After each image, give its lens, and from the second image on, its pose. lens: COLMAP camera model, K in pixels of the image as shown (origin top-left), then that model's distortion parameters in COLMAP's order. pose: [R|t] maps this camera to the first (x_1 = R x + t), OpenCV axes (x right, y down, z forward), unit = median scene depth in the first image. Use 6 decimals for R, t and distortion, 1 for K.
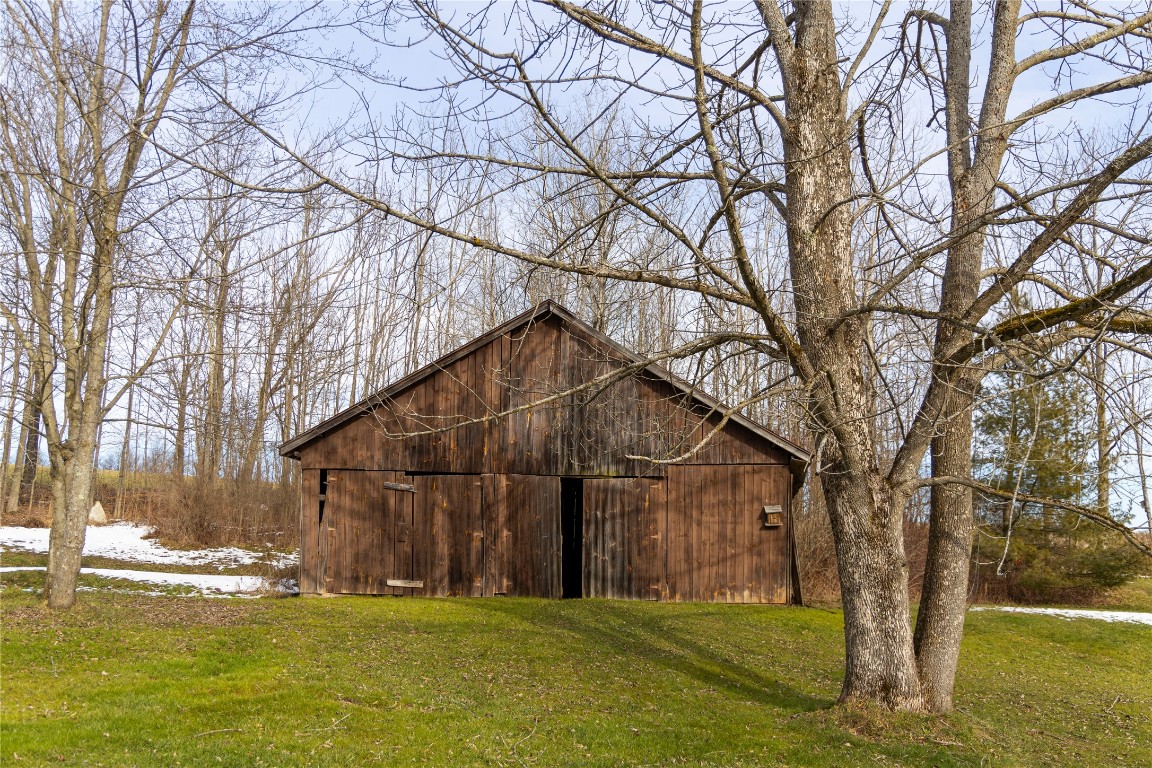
lens RADIAL K [[1056.3, 0, 576.2], [0, 1056.3, 381.8], [0, 0, 1]] dist [-0.006215, 0.000000]
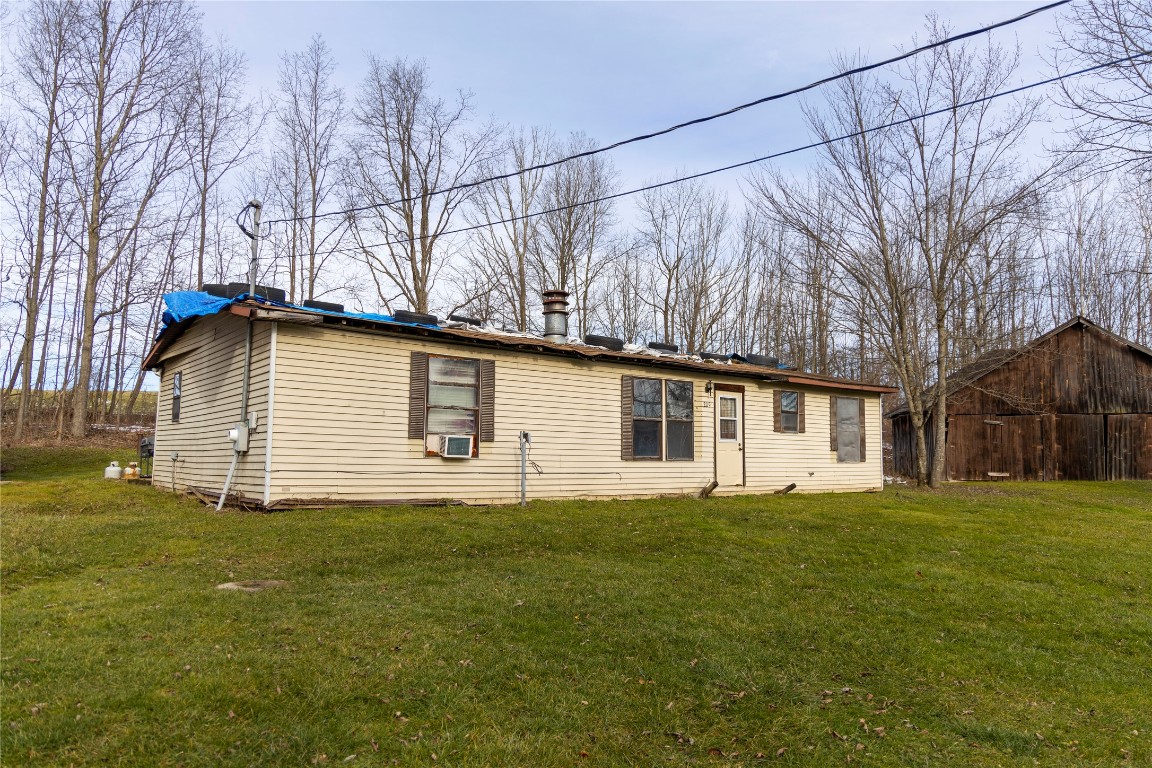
lens RADIAL K [[766.5, 0, 579.9], [0, 766.5, 385.7], [0, 0, 1]] dist [0.006046, -0.002711]
pose [[0.979086, -0.039525, -0.199569, -0.606820], [0.055017, 0.995836, 0.072687, -0.102731], [0.195865, -0.082146, 0.977184, -0.450704]]
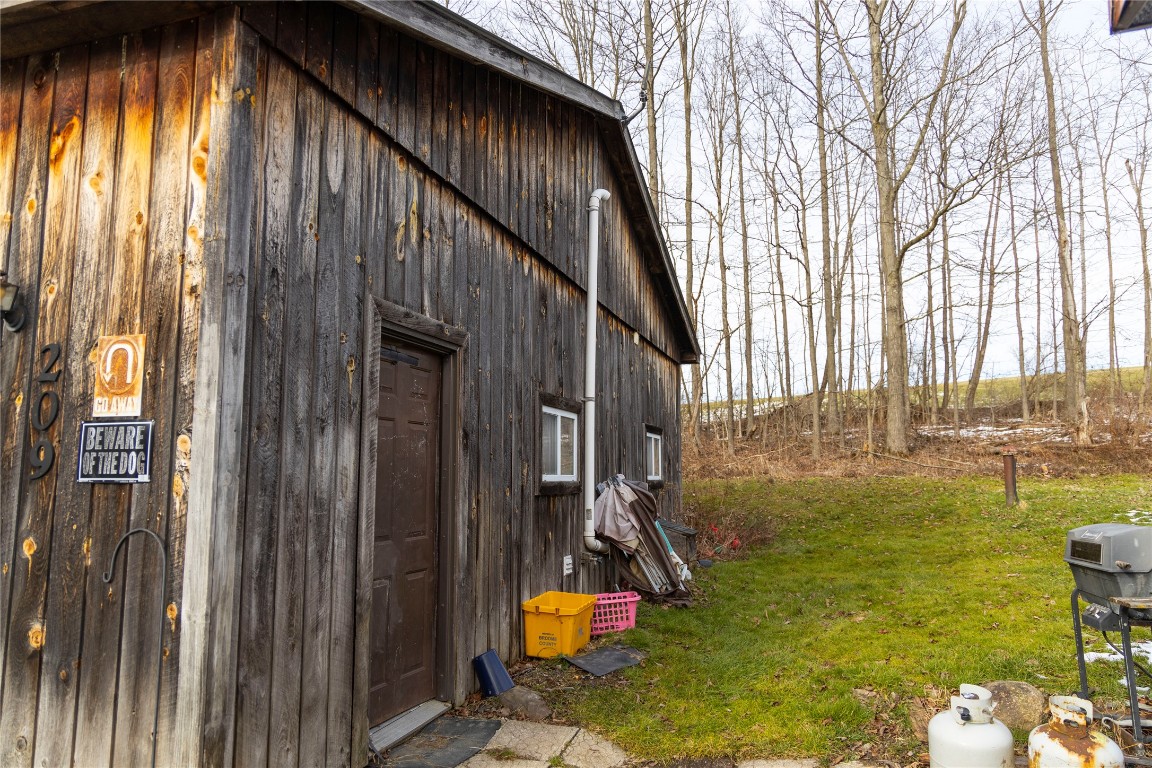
lens RADIAL K [[766.5, 0, 571.7], [0, 766.5, 381.2], [0, 0, 1]] dist [0.006046, -0.002711]
pose [[0.350880, -0.125242, -0.928007, -1.183817], [0.197655, 0.978593, -0.057335, -0.053233], [0.915323, -0.163308, 0.368124, 0.177461]]
